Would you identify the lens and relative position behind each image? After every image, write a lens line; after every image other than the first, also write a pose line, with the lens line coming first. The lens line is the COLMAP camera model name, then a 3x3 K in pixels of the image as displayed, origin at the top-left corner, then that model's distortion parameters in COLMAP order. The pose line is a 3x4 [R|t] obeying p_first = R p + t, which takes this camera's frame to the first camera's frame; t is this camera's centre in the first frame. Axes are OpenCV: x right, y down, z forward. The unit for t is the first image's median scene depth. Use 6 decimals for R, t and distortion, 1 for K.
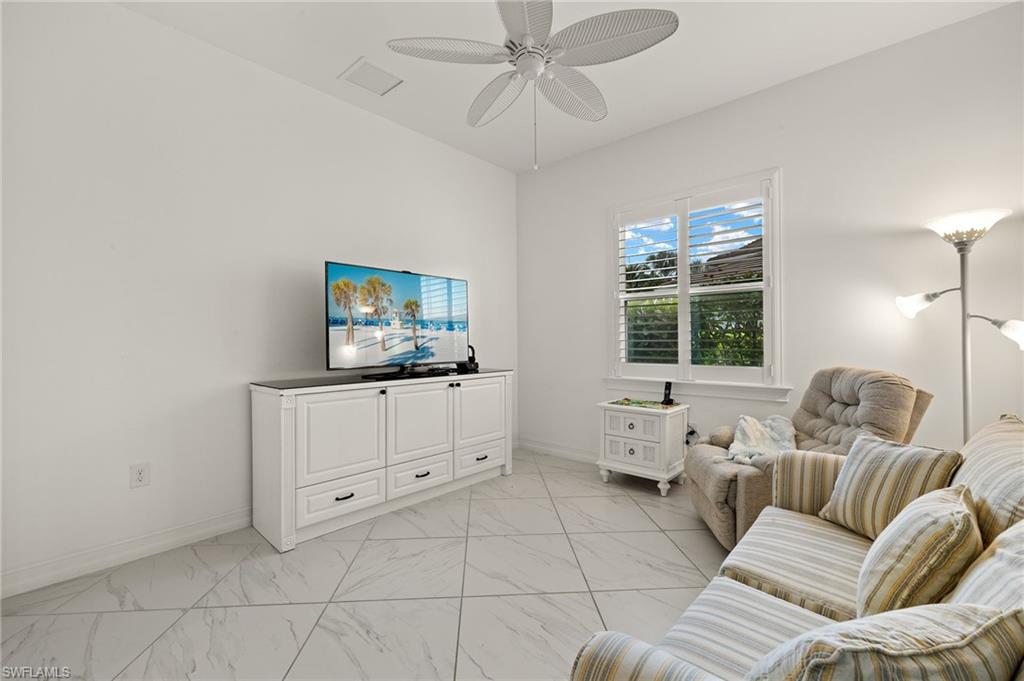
lens RADIAL K [[430.1, 0, 509.9], [0, 430.1, 337.5], [0, 0, 1]] dist [-0.001661, -0.000170]
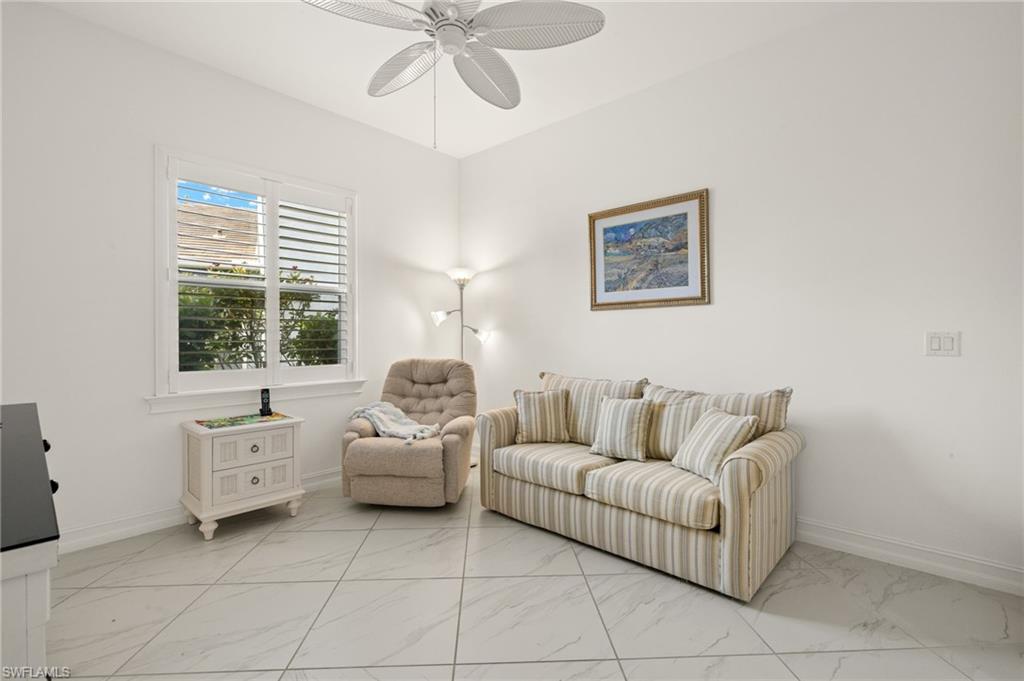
lens RADIAL K [[452.2, 0, 508.9], [0, 452.2, 337.0], [0, 0, 1]] dist [0.003142, 0.000477]
pose [[0.023106, 0.005623, 0.999717, -0.598040], [-0.003172, 0.999980, -0.005551, 0.003654], [-0.999728, -0.003043, 0.023124, 0.561514]]
